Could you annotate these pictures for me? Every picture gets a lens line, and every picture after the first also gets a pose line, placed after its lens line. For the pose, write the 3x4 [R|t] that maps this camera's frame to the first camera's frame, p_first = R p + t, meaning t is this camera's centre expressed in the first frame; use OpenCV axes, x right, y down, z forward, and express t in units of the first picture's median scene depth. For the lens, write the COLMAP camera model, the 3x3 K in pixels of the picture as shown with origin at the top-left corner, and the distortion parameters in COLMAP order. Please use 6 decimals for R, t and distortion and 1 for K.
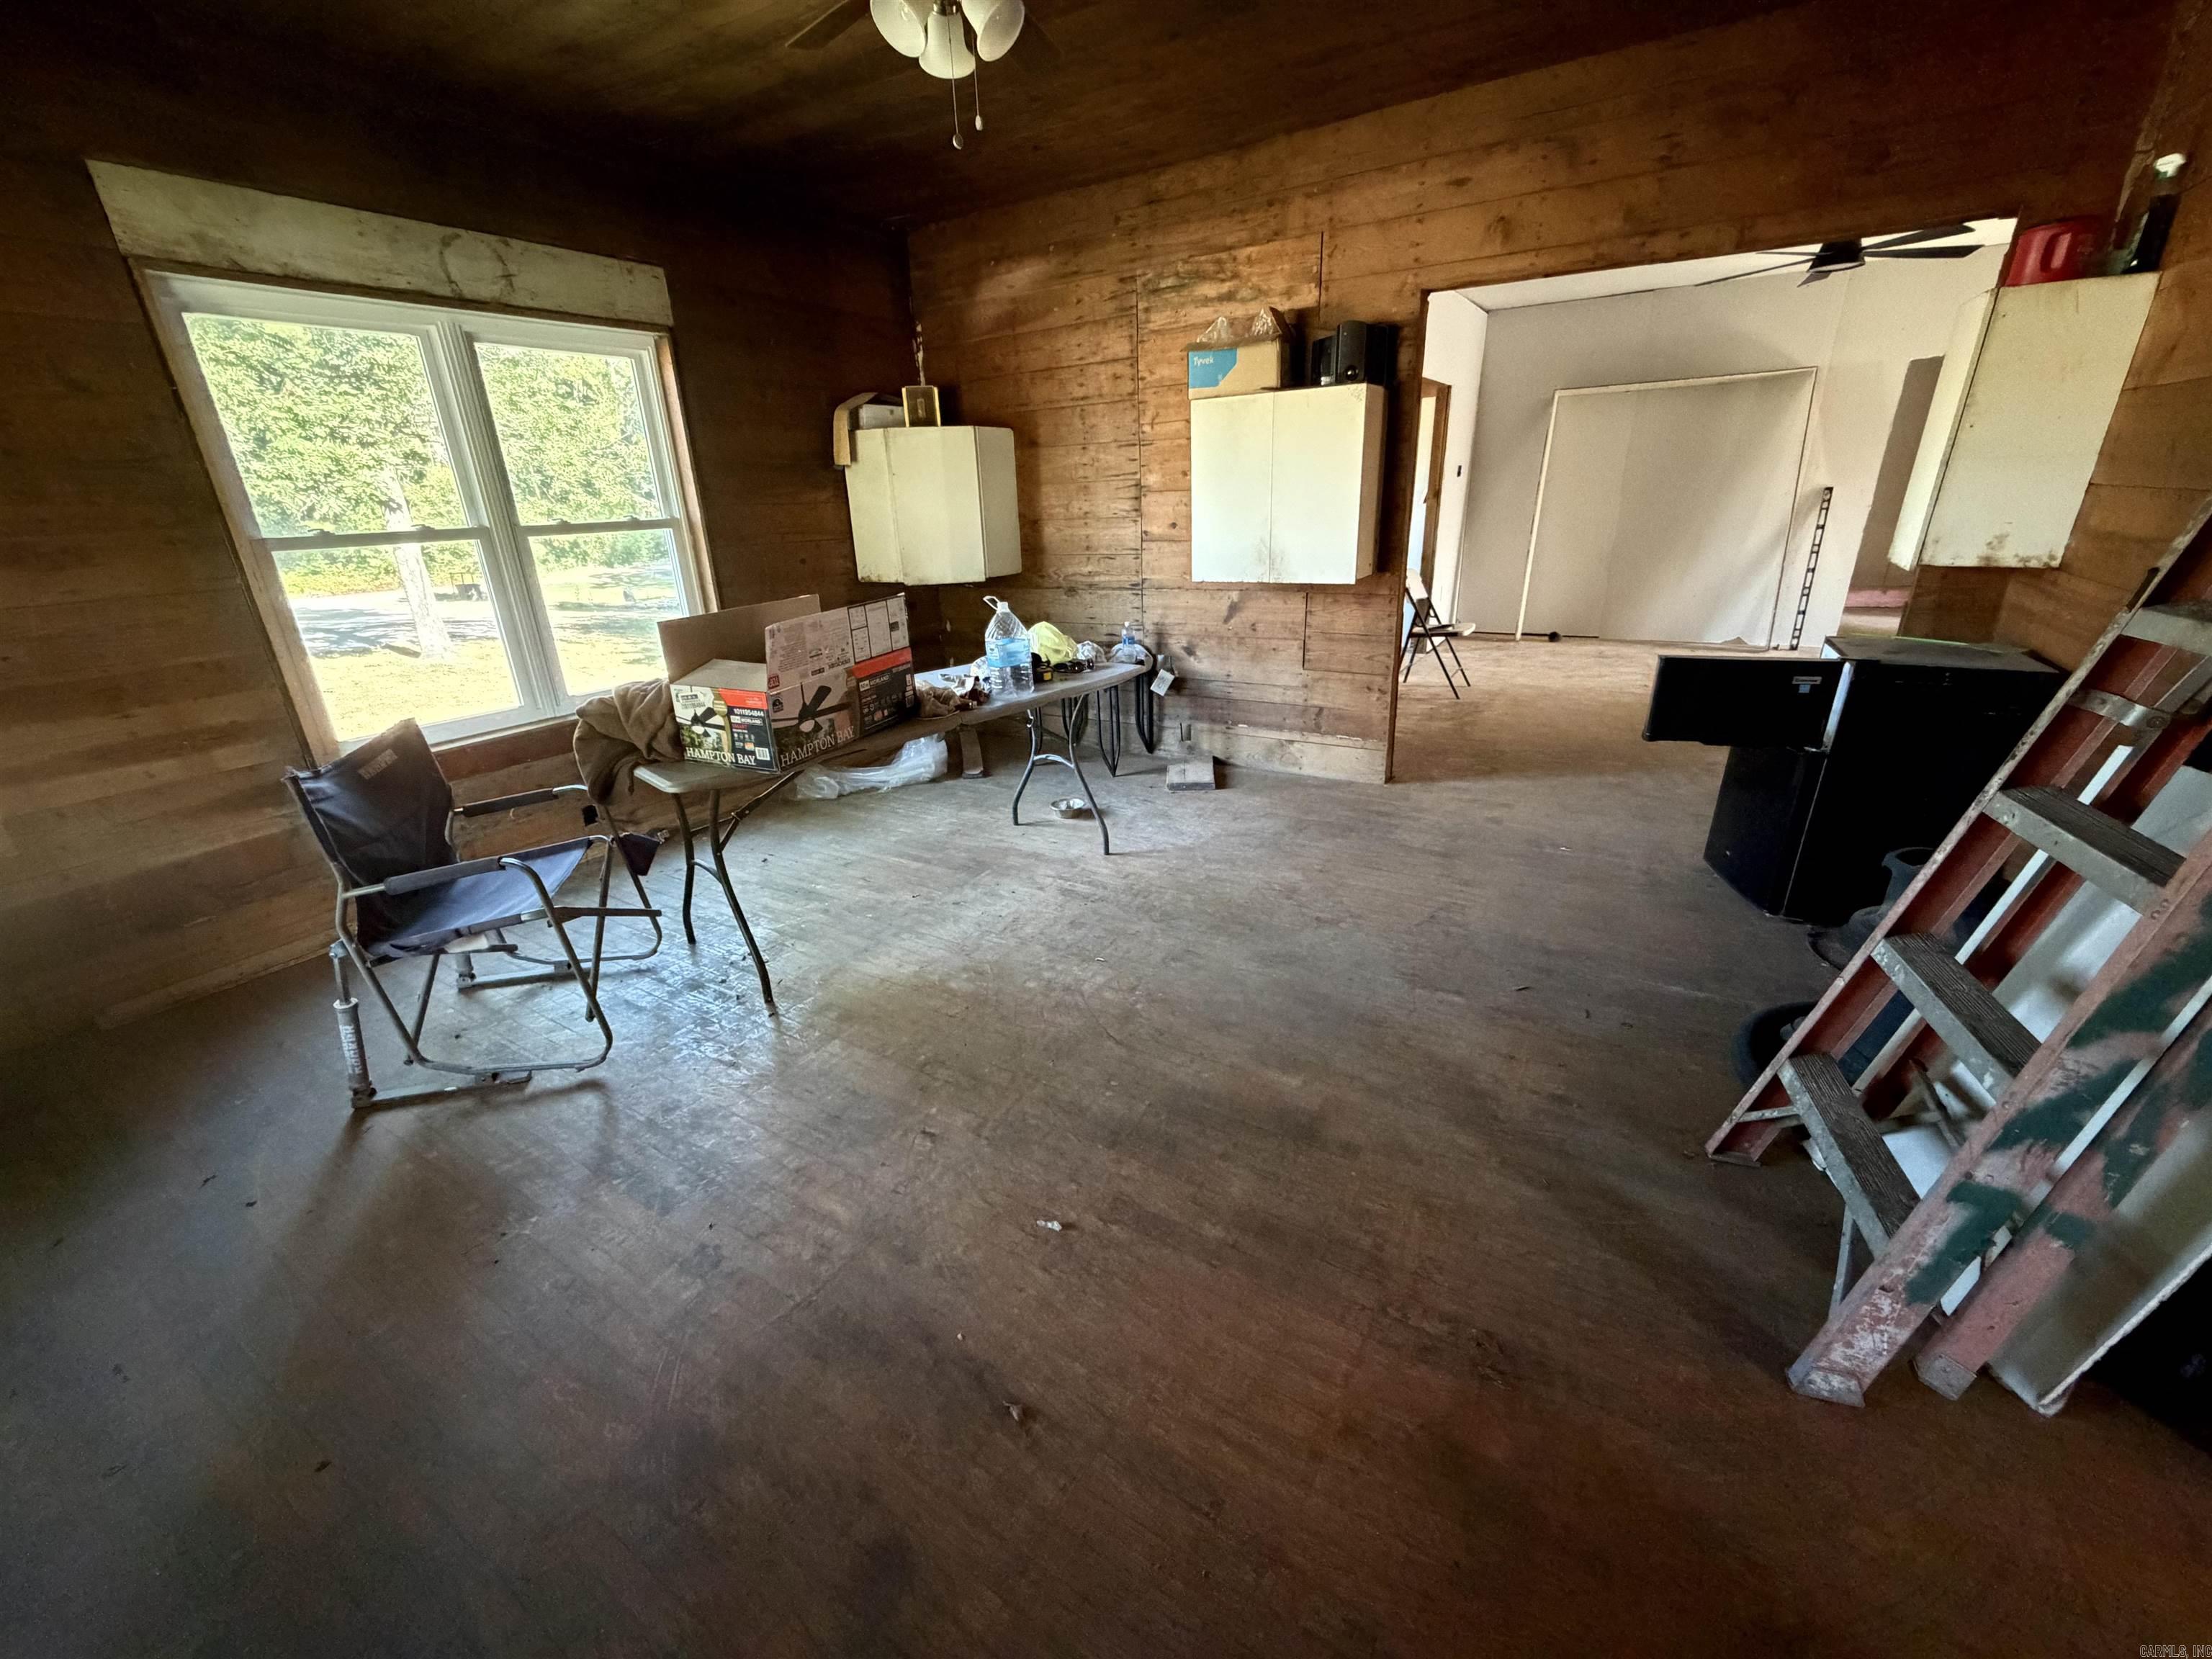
lens RADIAL K [[883.7, 0, 1099.1], [0, 883.7, 832.2], [0, 0, 1]] dist [0.002392, -0.000003]
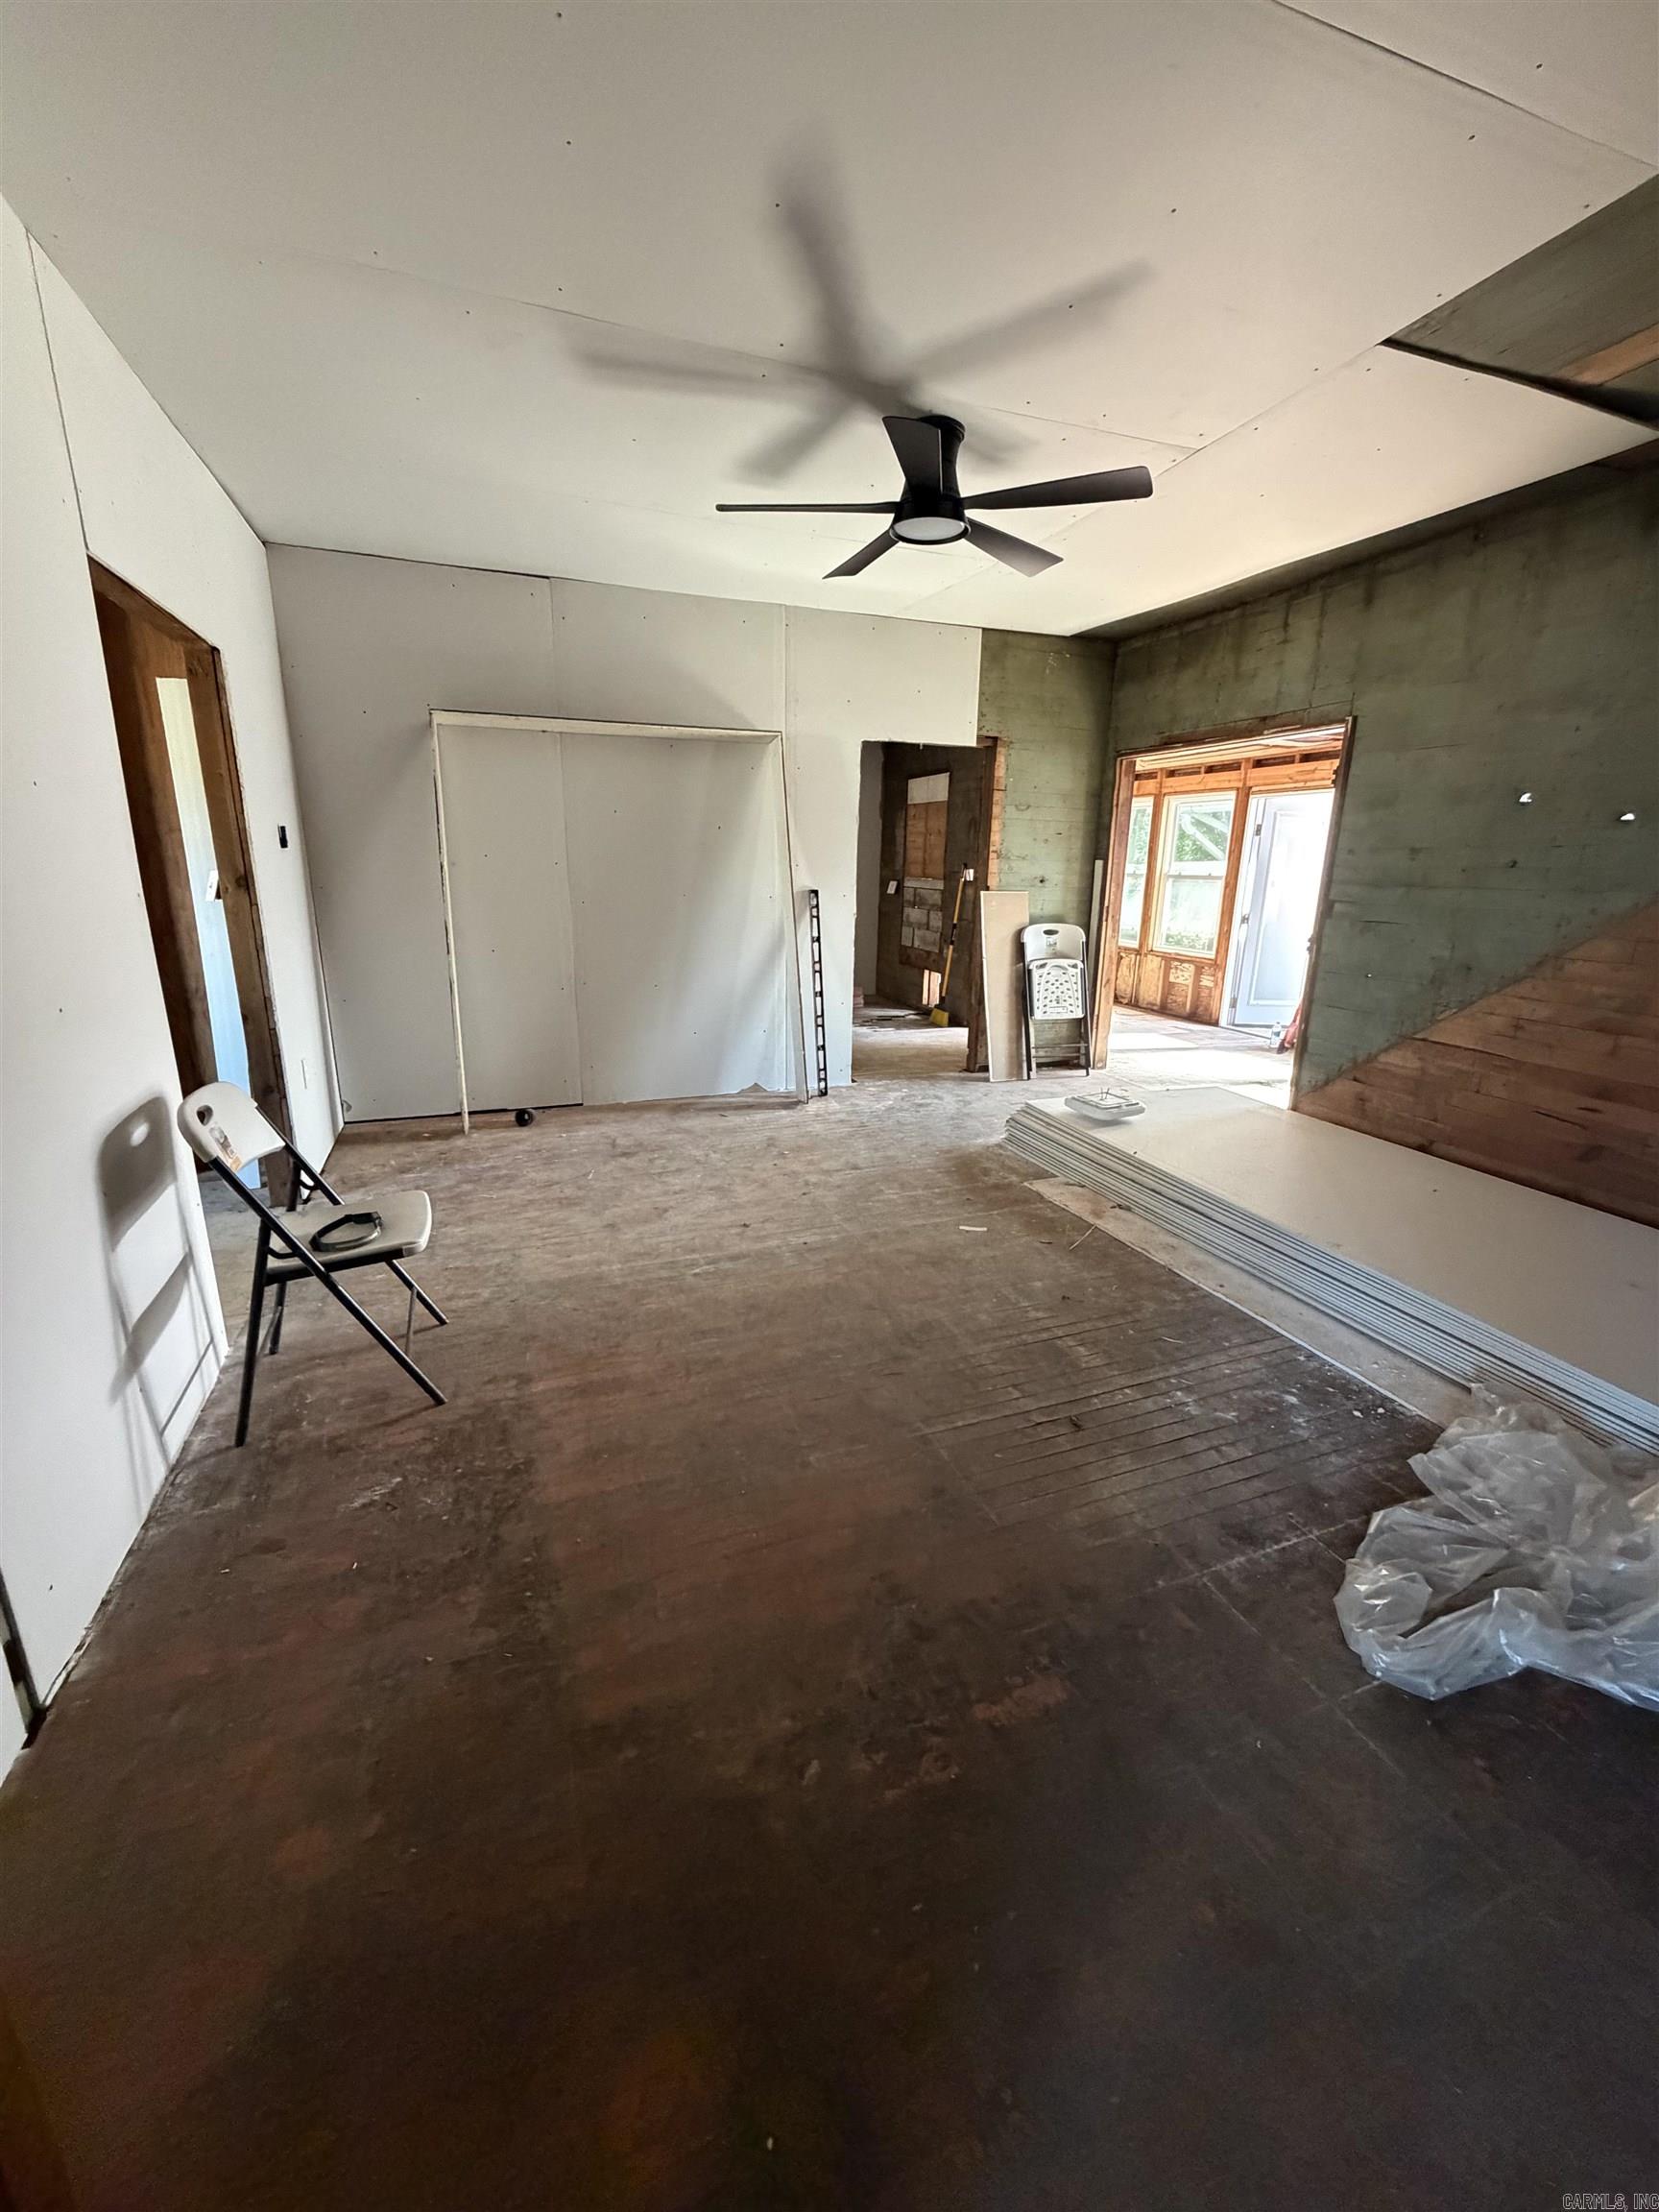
lens RADIAL K [[883.7, 0, 830.5], [0, 883.7, 1096.5], [0, 0, 1]] dist [0.002392, -0.000003]
pose [[0.608957, -0.159685, 0.776963, 0.356826], [0.249939, 0.968257, 0.003107, -0.369259], [-0.752796, 0.192302, 0.629539, 0.928880]]
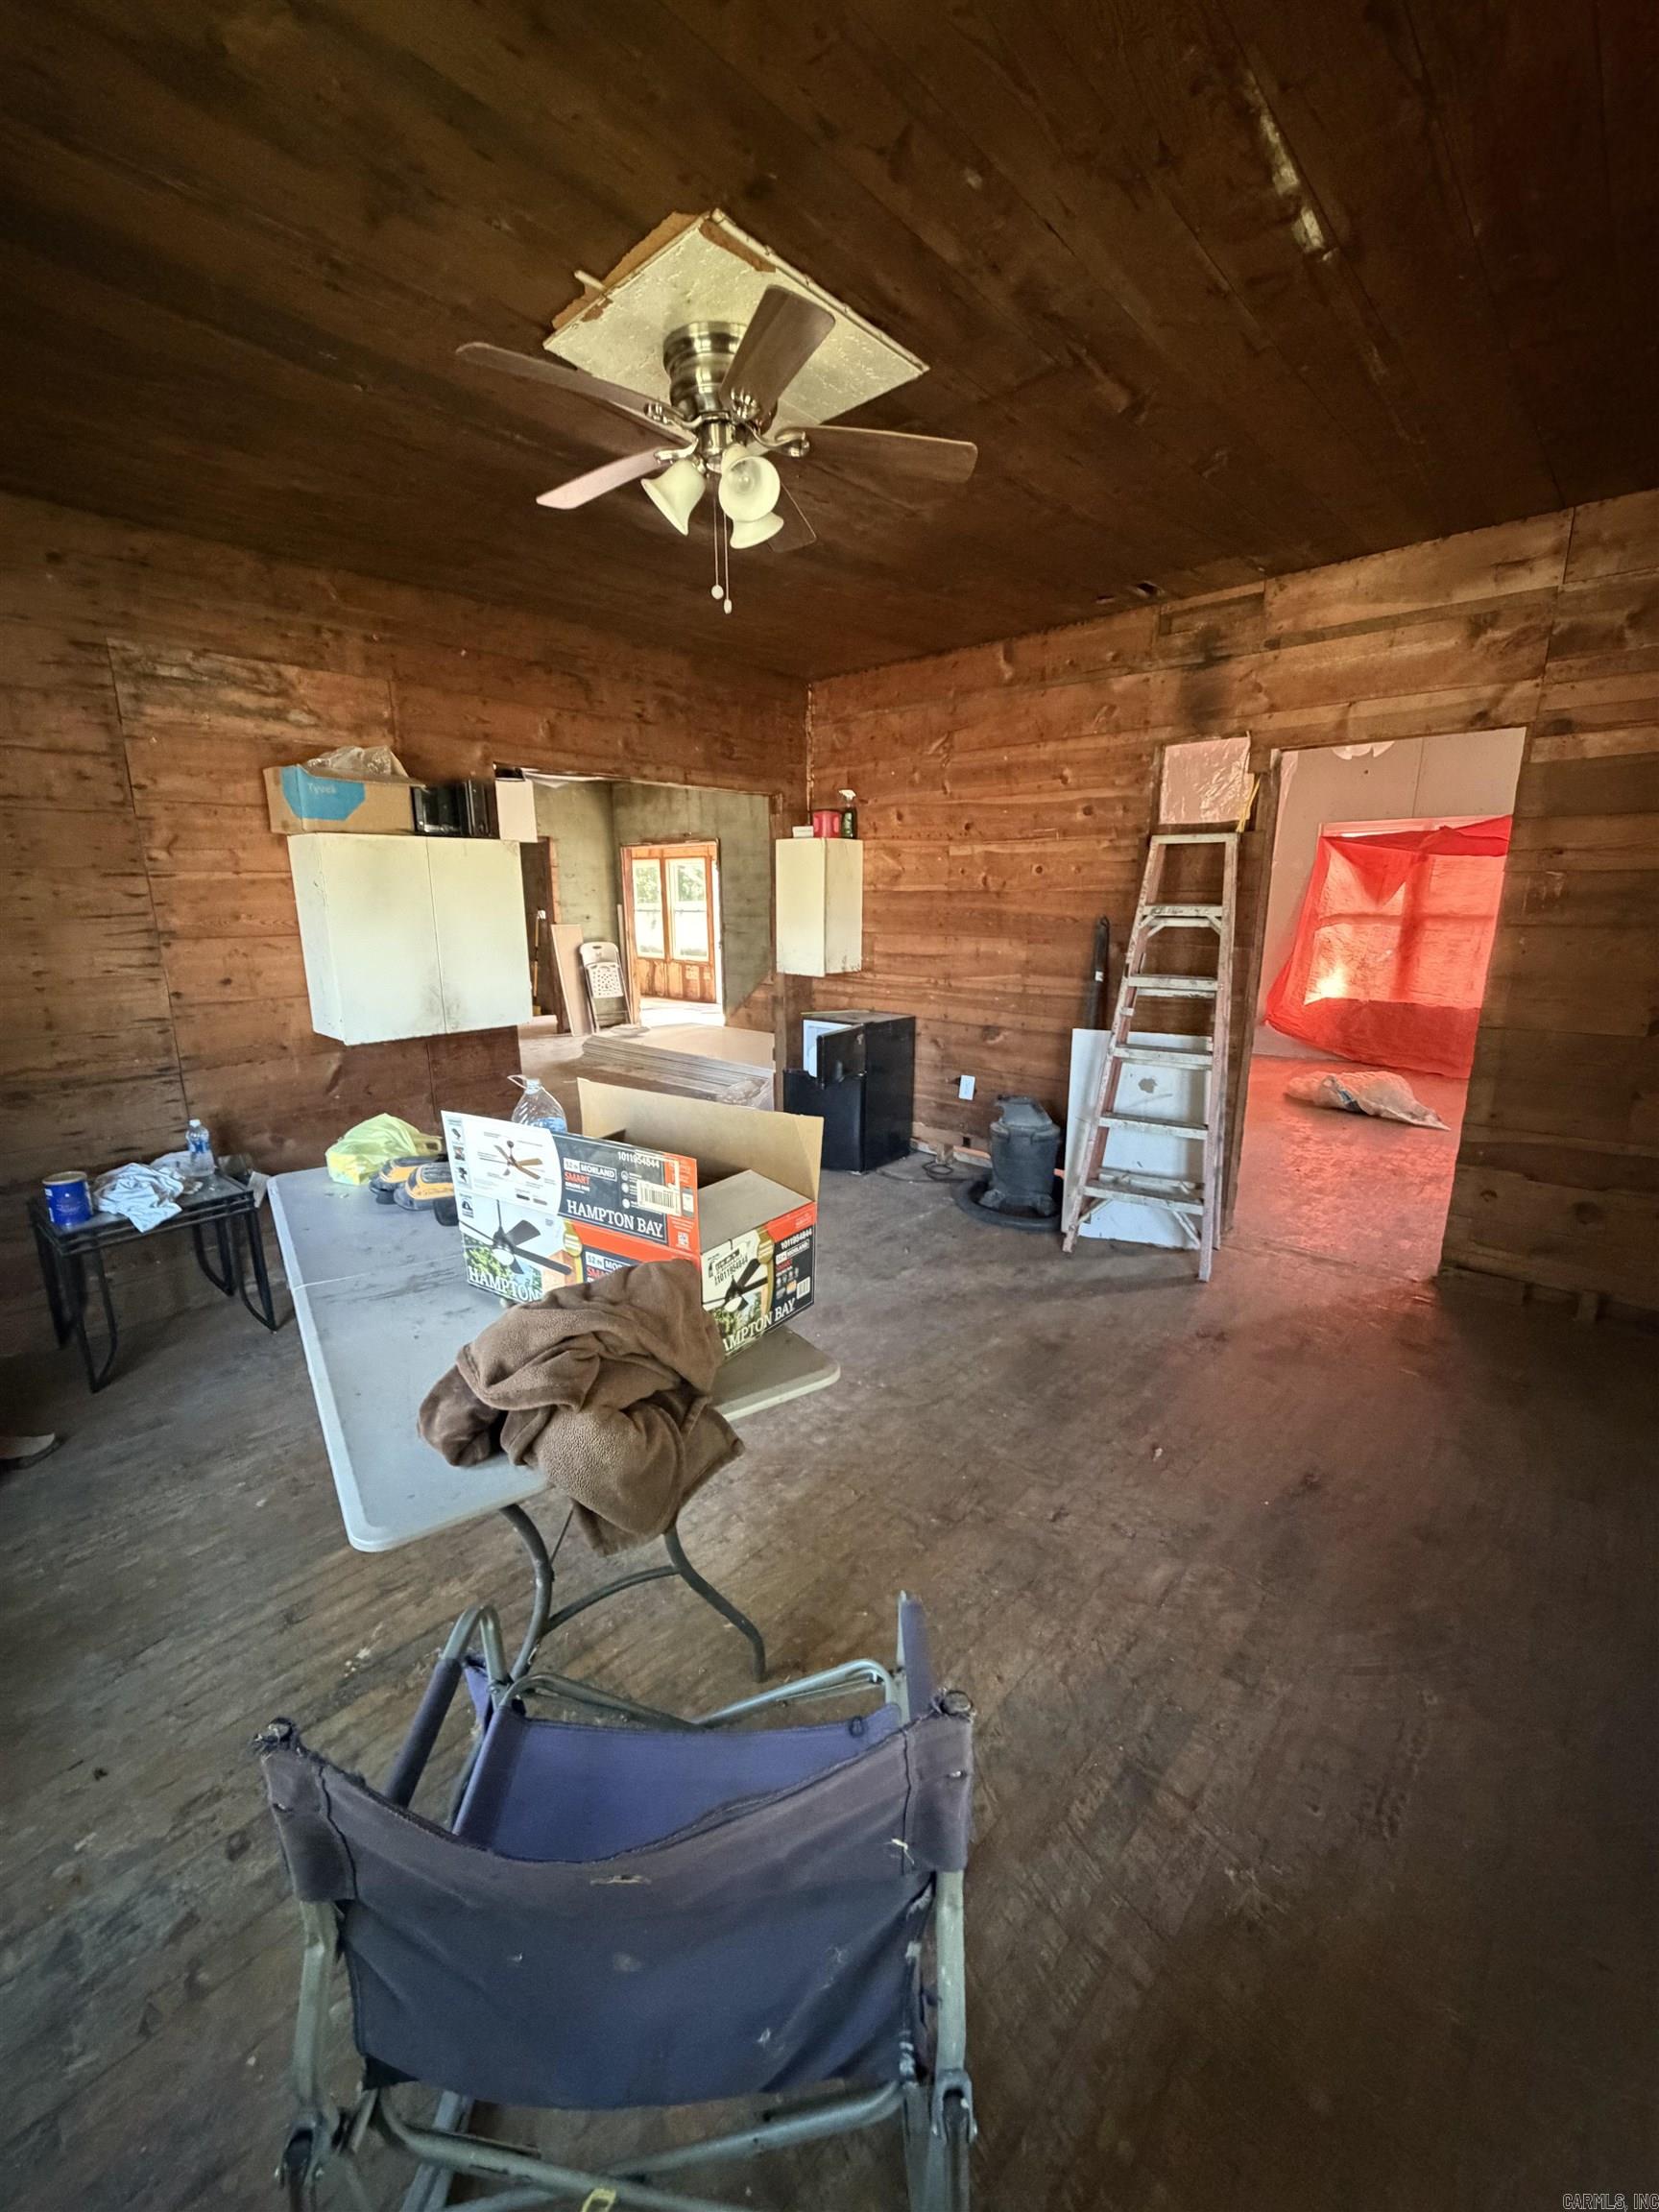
lens RADIAL K [[883.7, 0, 835.5], [0, 883.7, 1105.9], [0, 0, 1]] dist [0.002392, -0.000003]
pose [[0.184526, -0.195269, 0.963234, -0.624540], [0.351656, 0.928300, 0.120820, -0.183001], [-0.917762, 0.316433, 0.239963, 0.439697]]
